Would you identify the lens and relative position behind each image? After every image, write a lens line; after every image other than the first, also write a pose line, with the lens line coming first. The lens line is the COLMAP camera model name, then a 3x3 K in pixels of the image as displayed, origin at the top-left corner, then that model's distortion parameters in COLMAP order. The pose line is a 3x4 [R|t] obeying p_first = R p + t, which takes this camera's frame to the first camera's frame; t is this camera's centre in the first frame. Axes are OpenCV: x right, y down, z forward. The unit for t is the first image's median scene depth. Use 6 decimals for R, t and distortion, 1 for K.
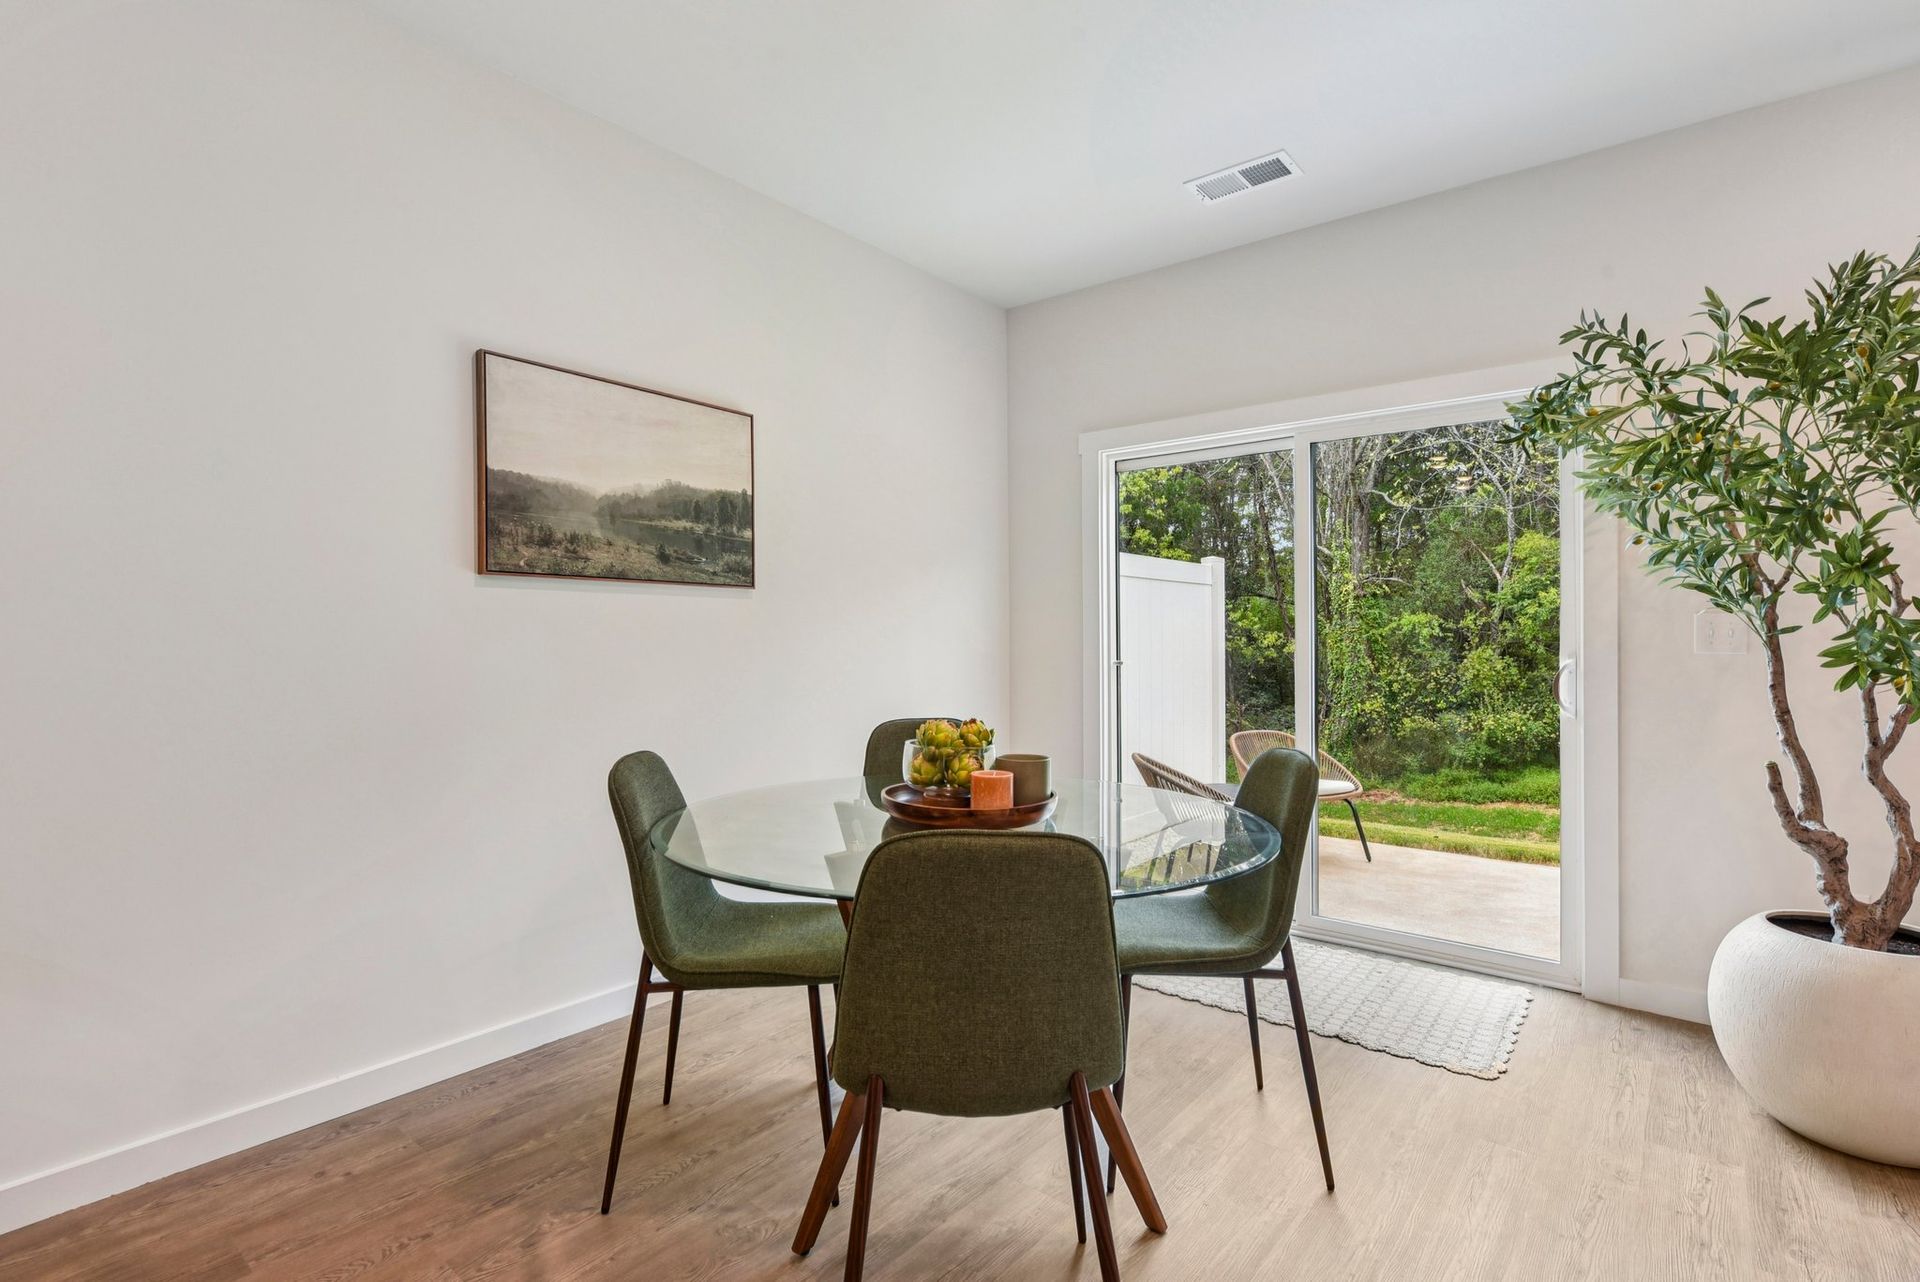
lens RADIAL K [[911.9, 0, 954.8], [0, 911.9, 650.0], [0, 0, 1]] dist [-0.003723, -0.001062]
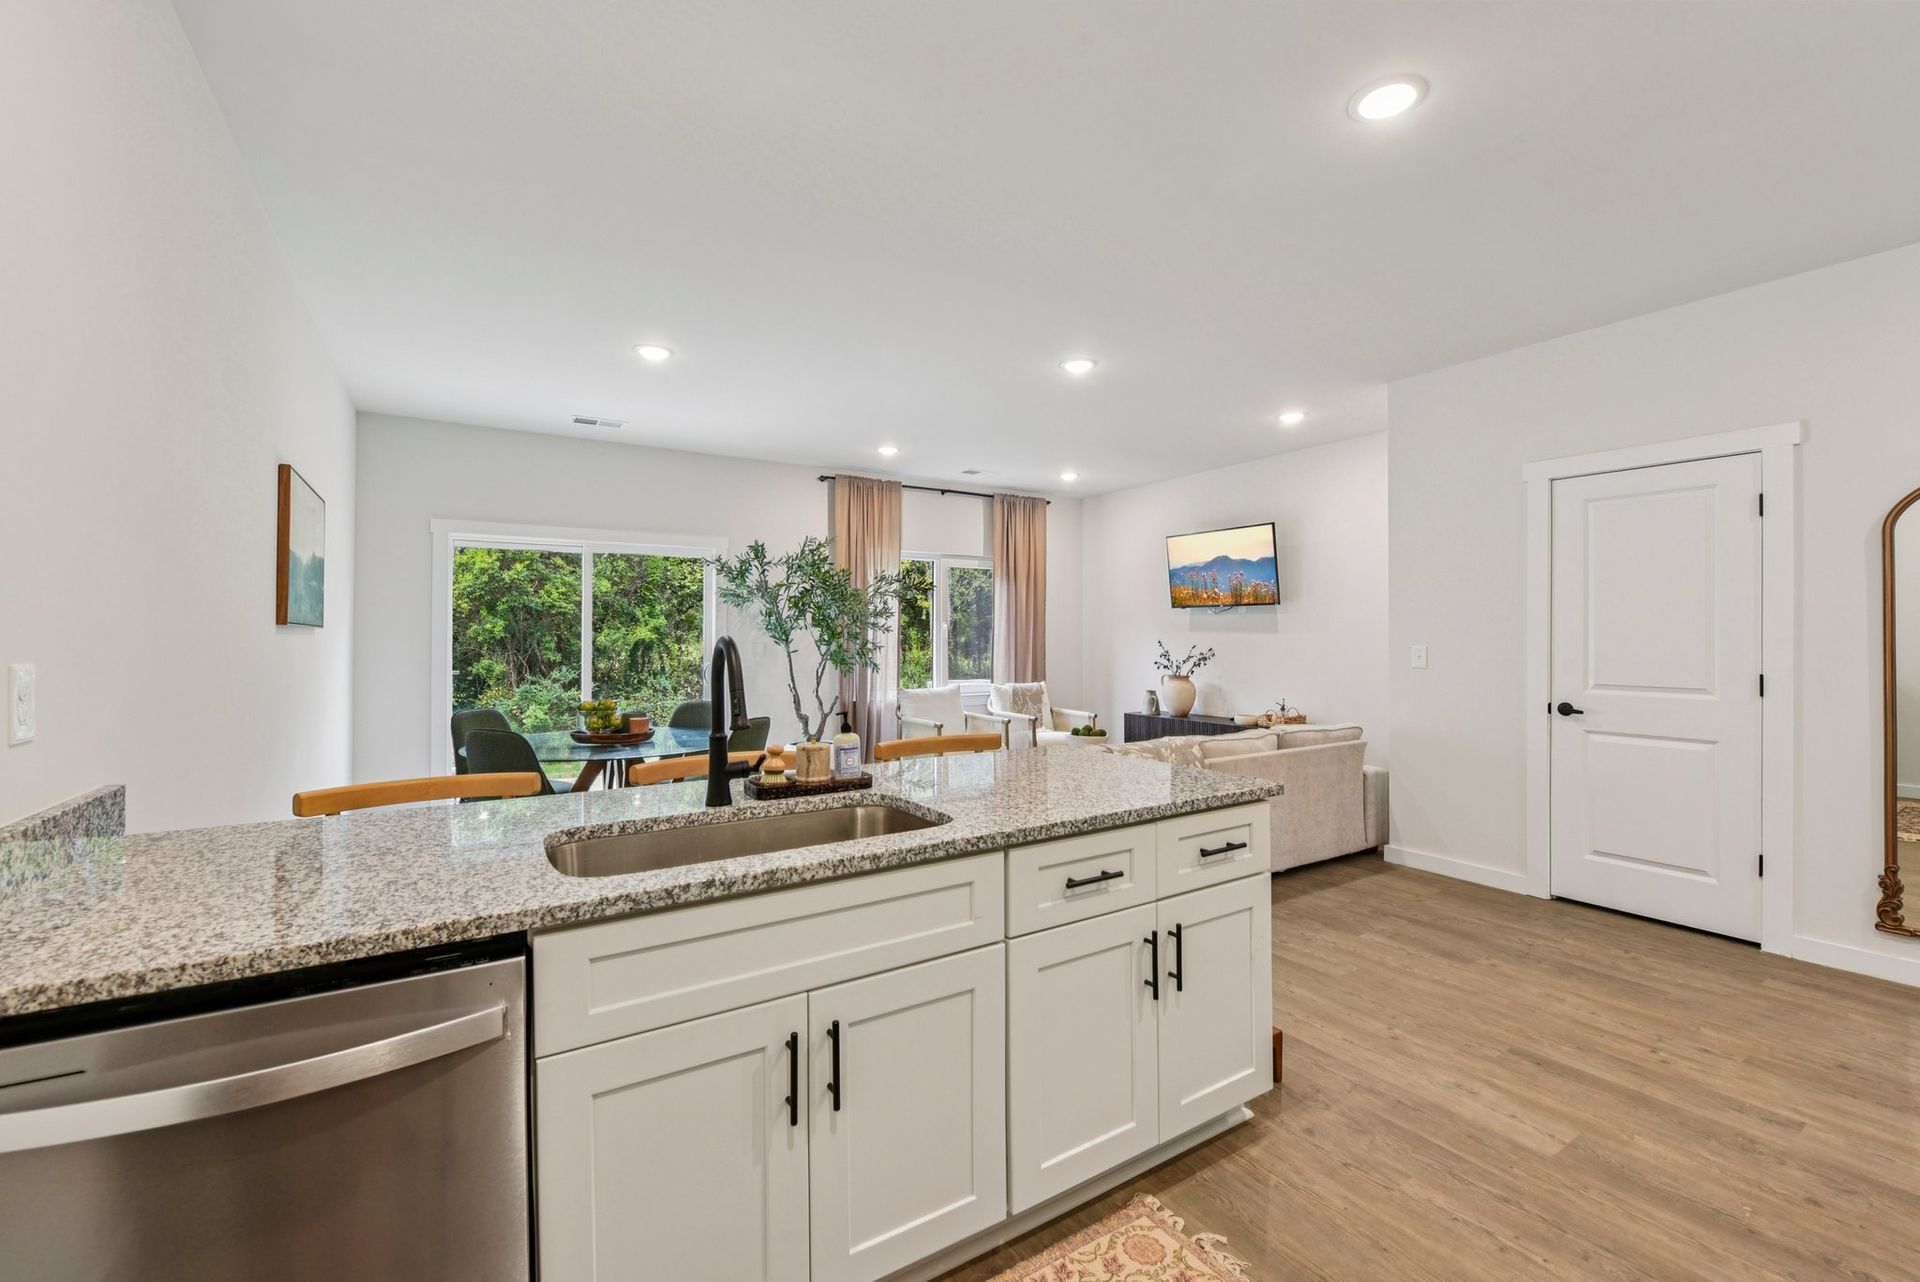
lens RADIAL K [[814.8, 0, 969.4], [0, 814.8, 642.0], [0, 0, 1]] dist [0.000960, -0.006626]
pose [[0.299133, -0.006983, 0.954186, -1.275075], [0.013336, 0.999906, 0.003137, -0.041990], [-0.954118, 0.011786, 0.299198, -0.325080]]
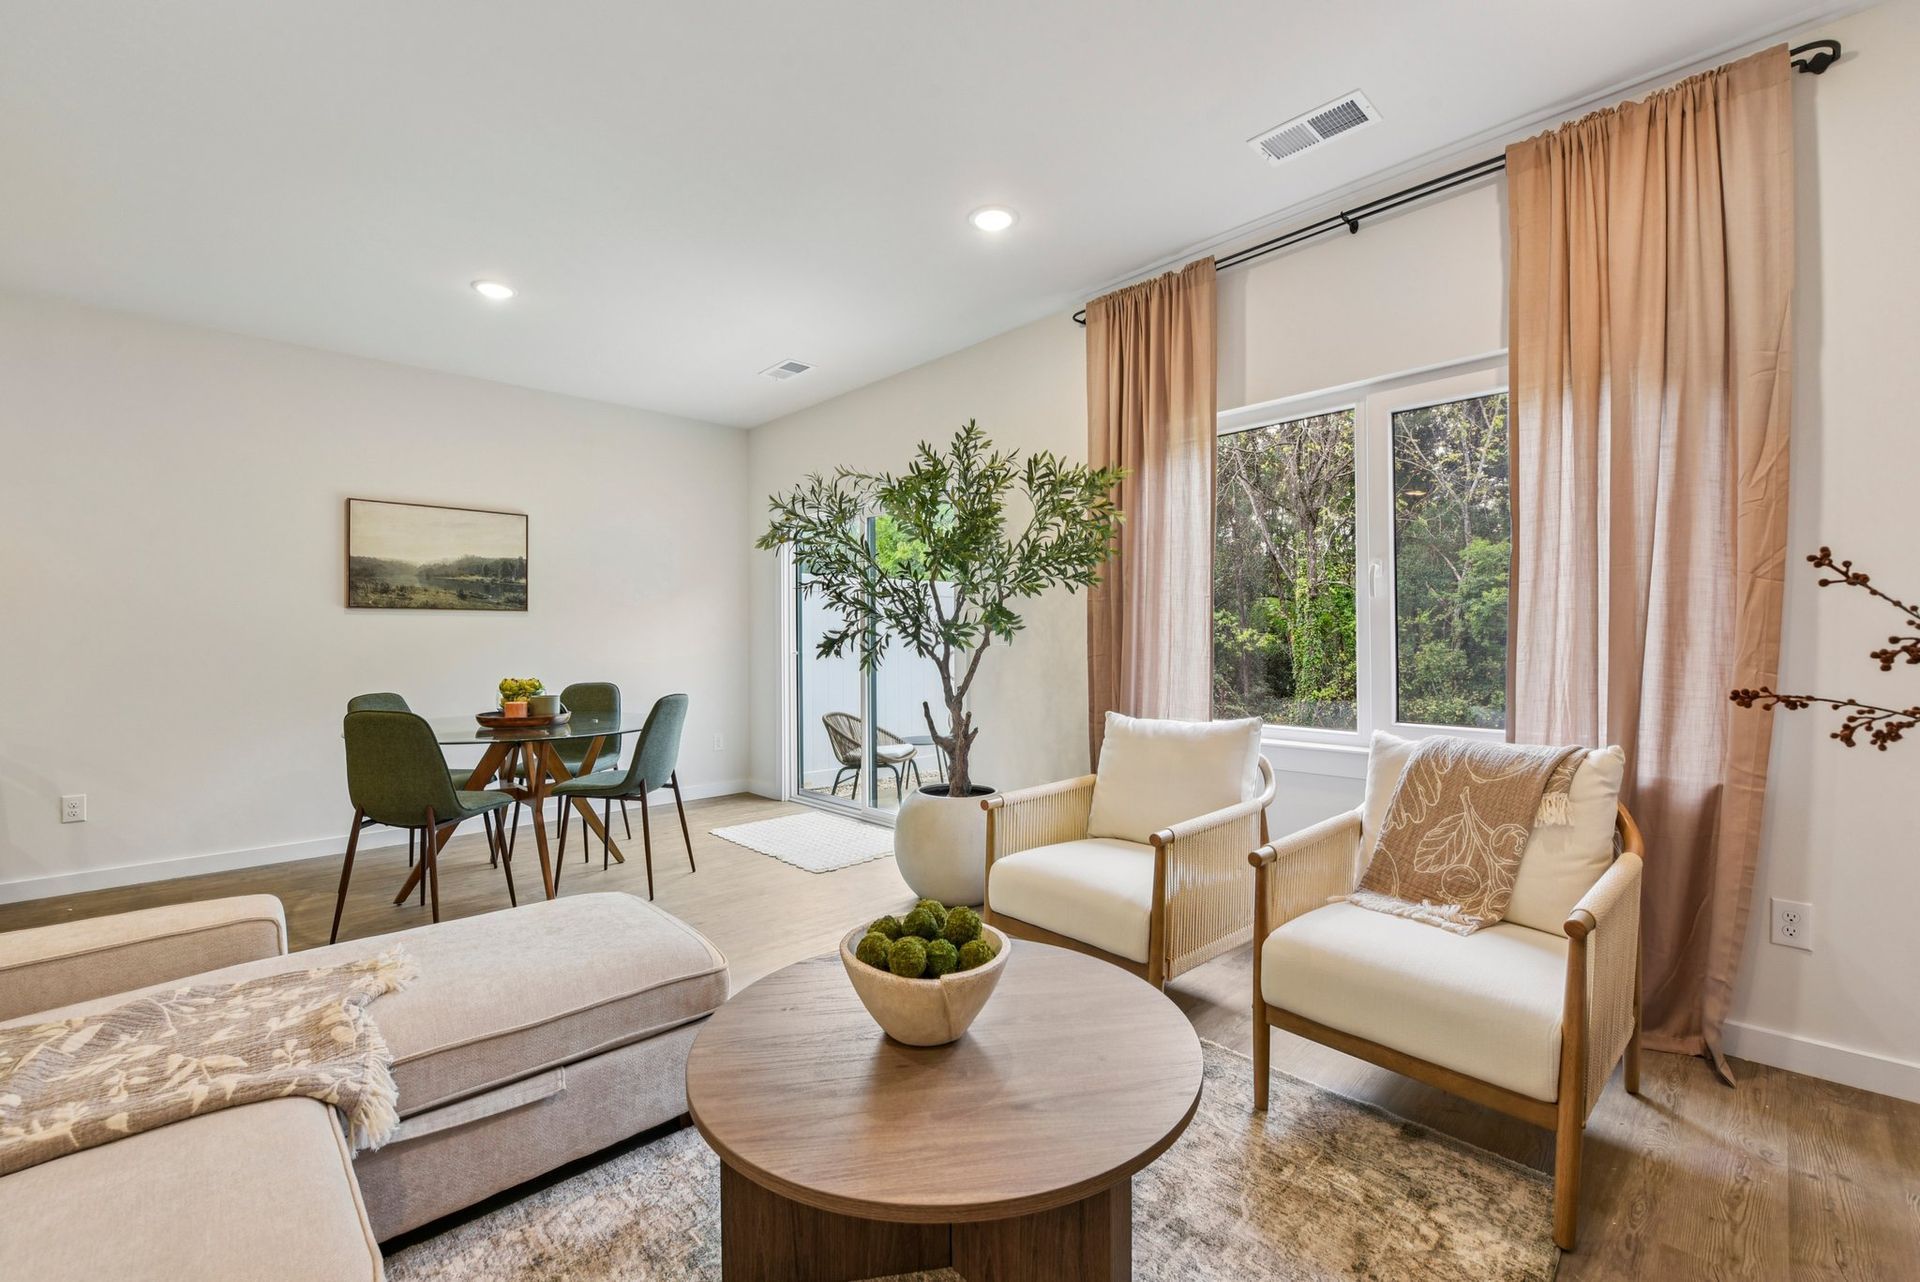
lens RADIAL K [[814.8, 0, 969.4], [0, 814.8, 642.0], [0, 0, 1]] dist [0.000960, -0.006626]
pose [[0.991285, -0.004910, -0.131643, 0.954894], [0.004260, 0.999977, -0.005225, 0.006144], [0.131666, 0.004618, 0.991283, -0.534621]]
